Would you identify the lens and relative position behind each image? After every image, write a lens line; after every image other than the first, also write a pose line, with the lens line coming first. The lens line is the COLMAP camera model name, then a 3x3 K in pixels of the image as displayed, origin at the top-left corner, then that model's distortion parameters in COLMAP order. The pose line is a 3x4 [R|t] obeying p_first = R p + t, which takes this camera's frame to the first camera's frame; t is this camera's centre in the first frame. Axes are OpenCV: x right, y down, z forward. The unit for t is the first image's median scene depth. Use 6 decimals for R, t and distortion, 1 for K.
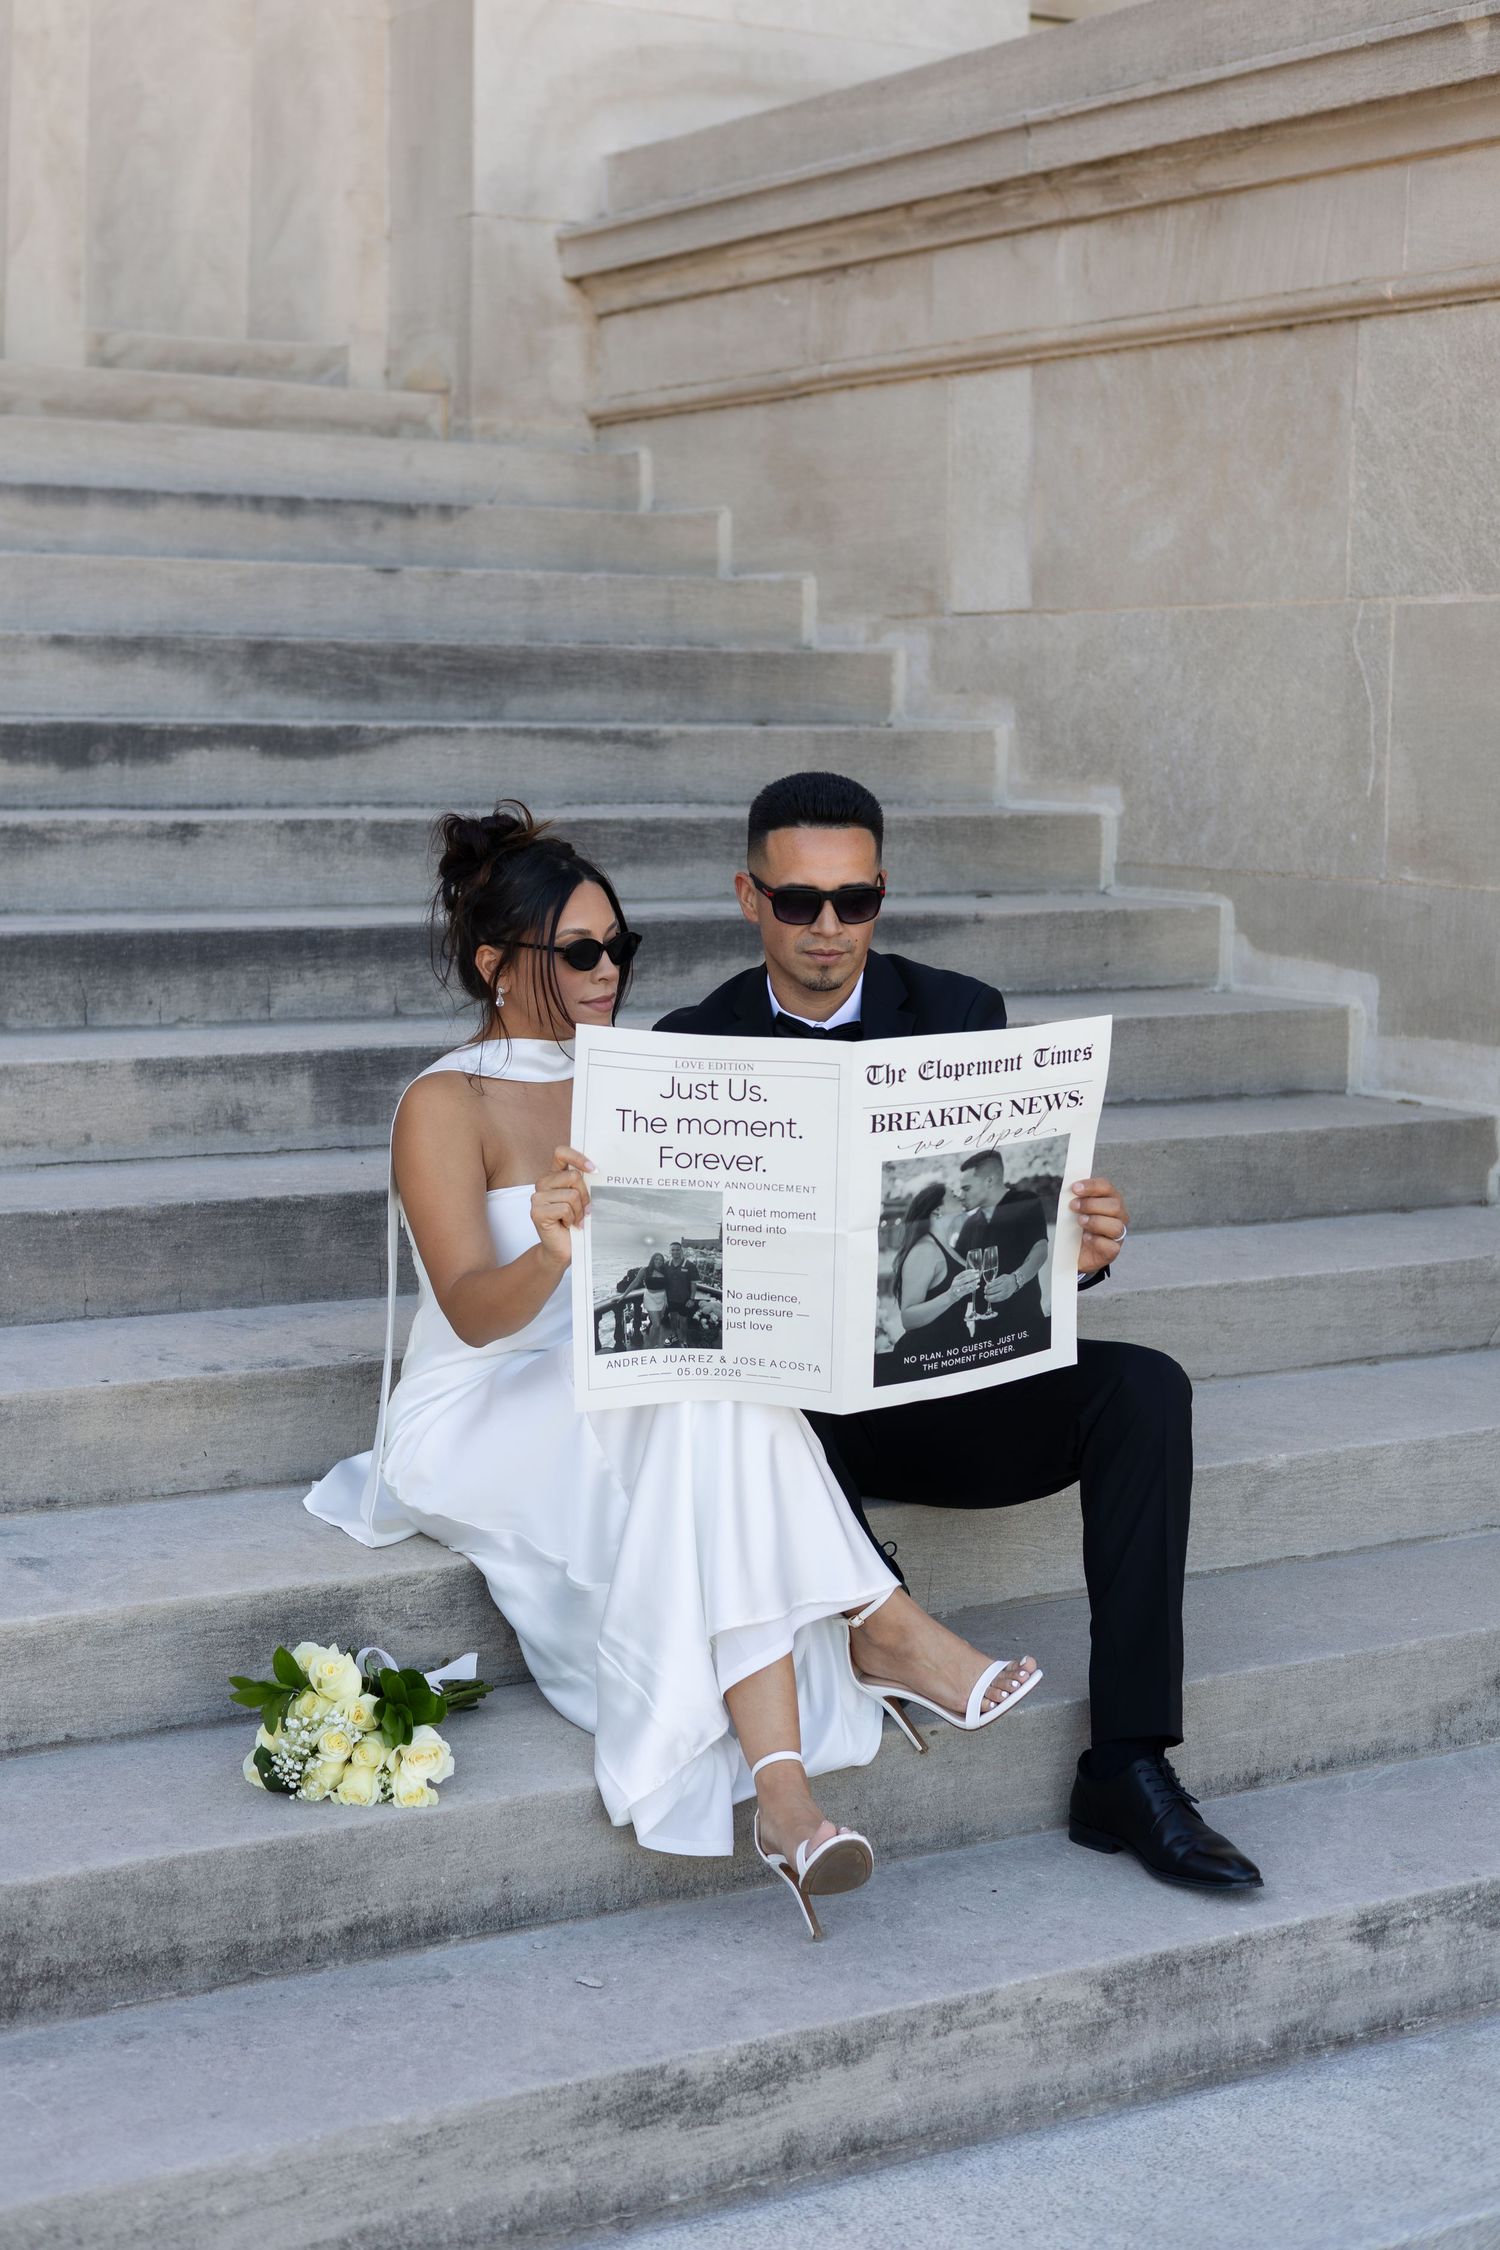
lens RADIAL K [[3275.3, 0, 750.0], [0, 3275.3, 1125.0], [0, 0, 1]] dist [0.001046, -0.048277]
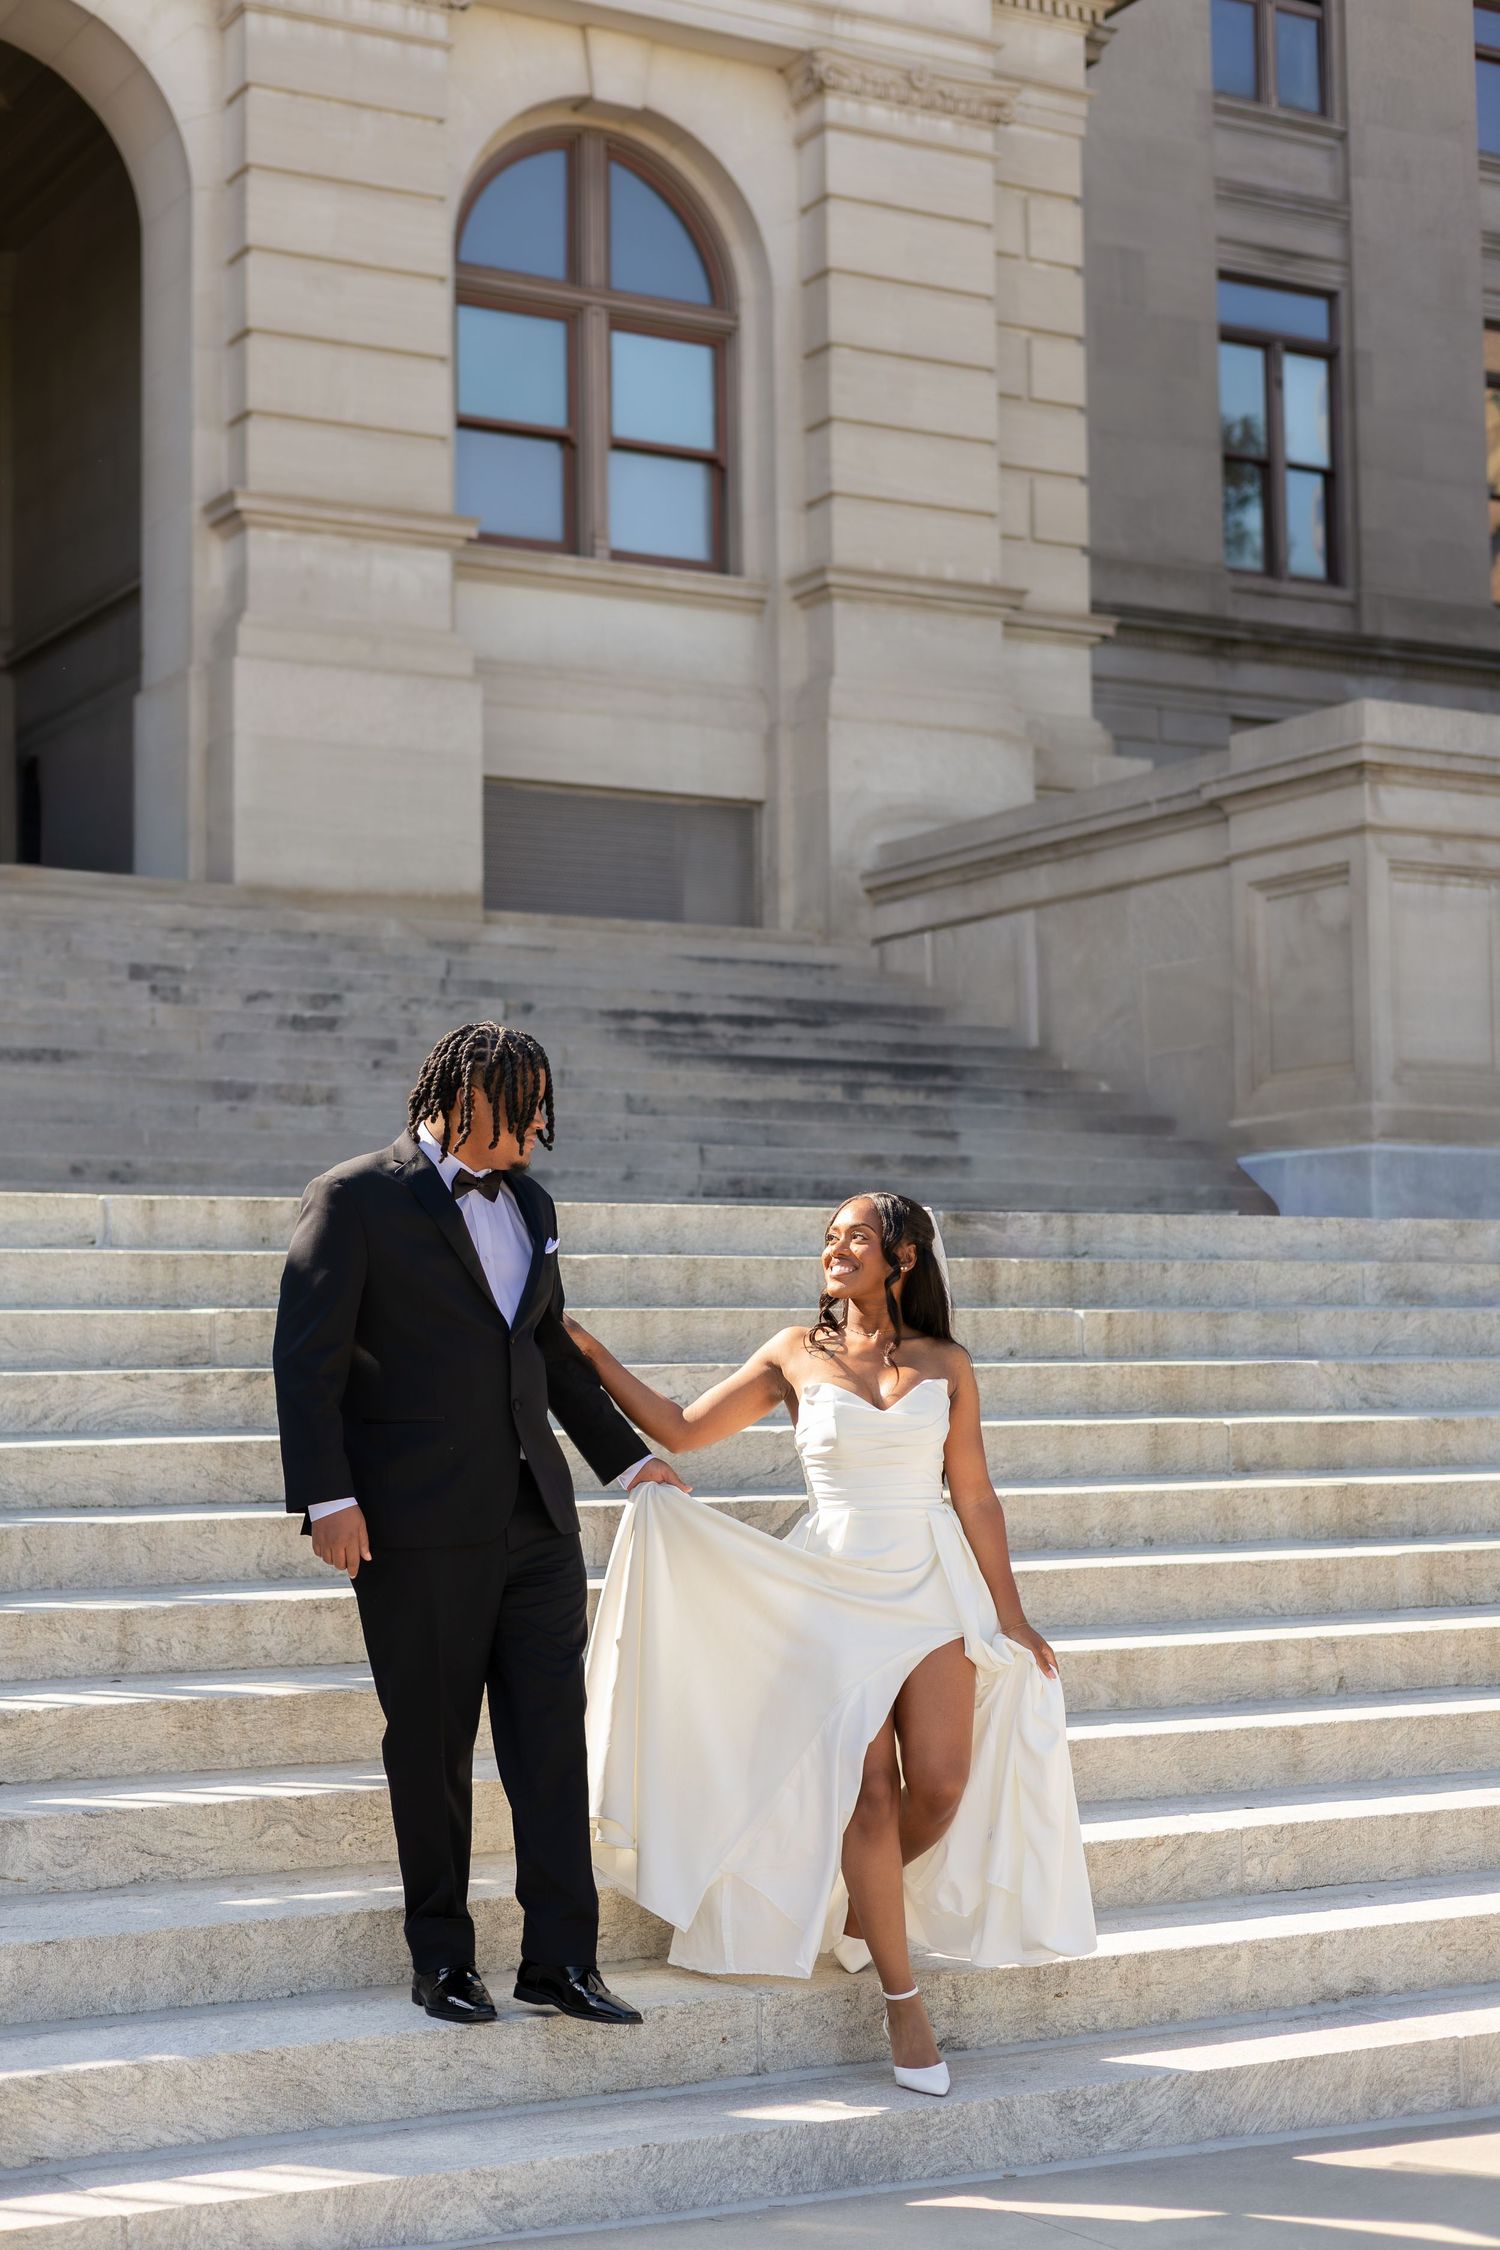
lens RADIAL K [[3275.3, 0, 750.0], [0, 3275.3, 1125.0], [0, 0, 1]] dist [0.001046, -0.048277]
pose [[0.999336, -0.026835, -0.024650, -0.092565], [0.021430, 0.979962, -0.198028, 0.481372], [0.029470, 0.197368, 0.979886, -1.669005]]
